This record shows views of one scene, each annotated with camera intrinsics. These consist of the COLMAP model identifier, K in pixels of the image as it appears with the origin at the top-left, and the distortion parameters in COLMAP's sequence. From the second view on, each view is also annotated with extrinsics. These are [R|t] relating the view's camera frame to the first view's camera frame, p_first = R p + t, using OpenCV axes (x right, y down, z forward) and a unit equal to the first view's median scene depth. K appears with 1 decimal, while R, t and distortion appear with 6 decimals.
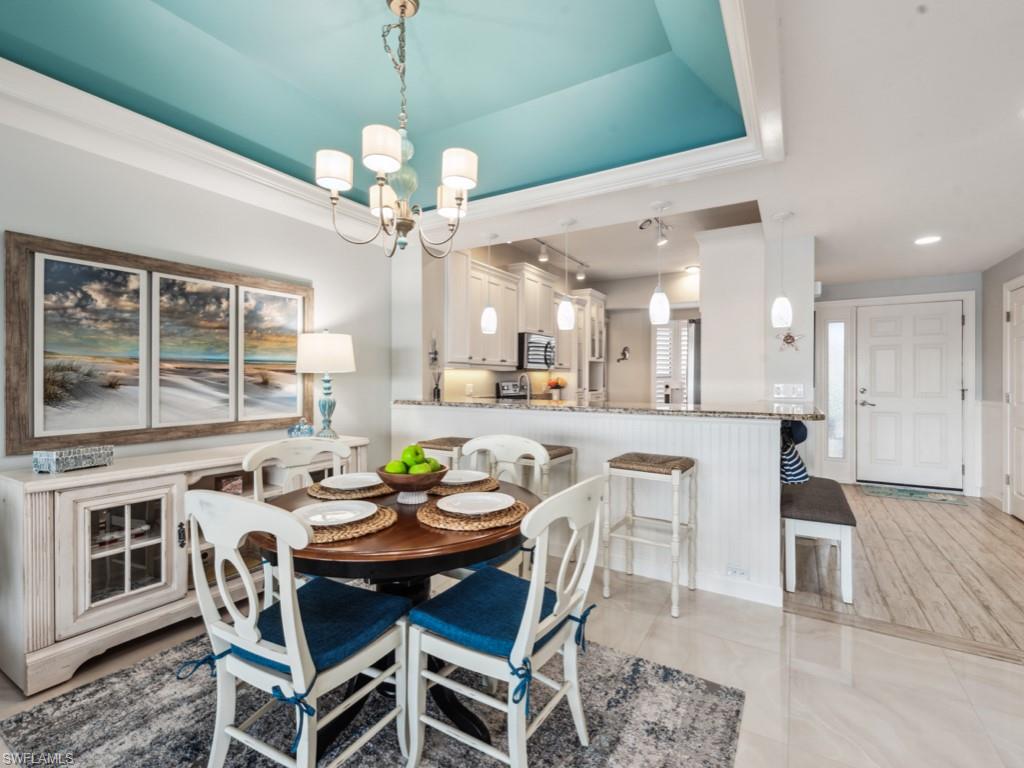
lens RADIAL K [[462.5, 0, 516.8], [0, 462.5, 381.0], [0, 0, 1]] dist [-0.001625, -0.000164]
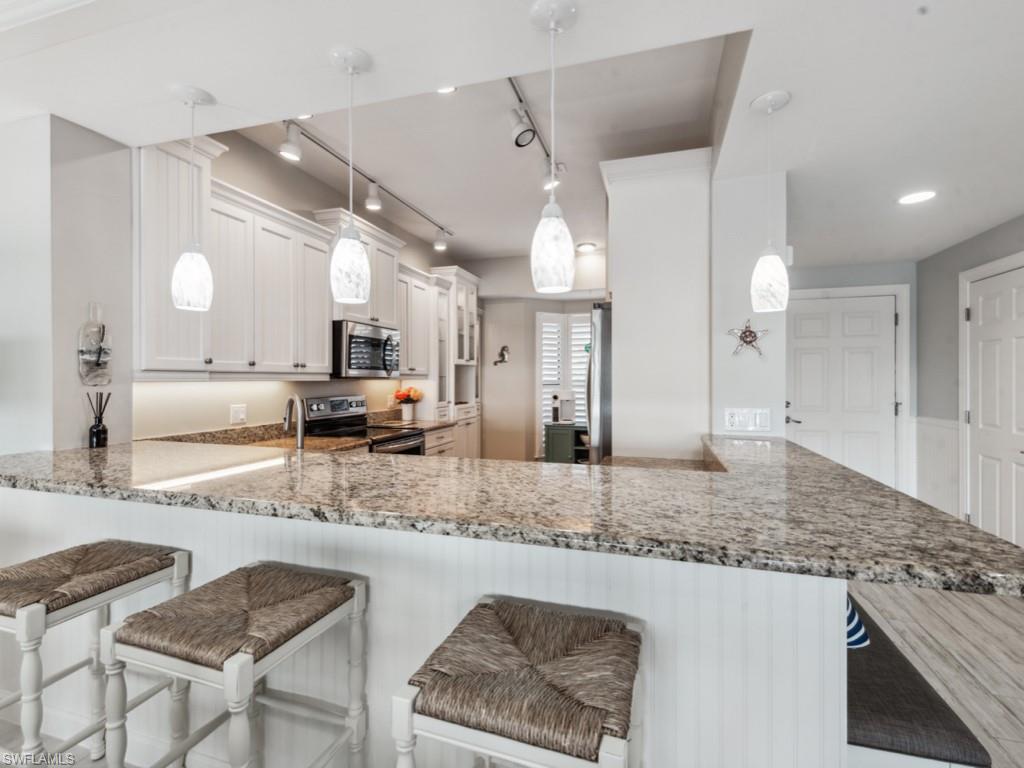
lens RADIAL K [[462.5, 0, 516.8], [0, 462.5, 381.0], [0, 0, 1]] dist [-0.001625, -0.000164]
pose [[0.970978, -0.003061, 0.239149, 0.180348], [0.002616, 0.999994, 0.002178, -0.042339], [-0.239154, -0.001489, 0.970980, 0.615961]]
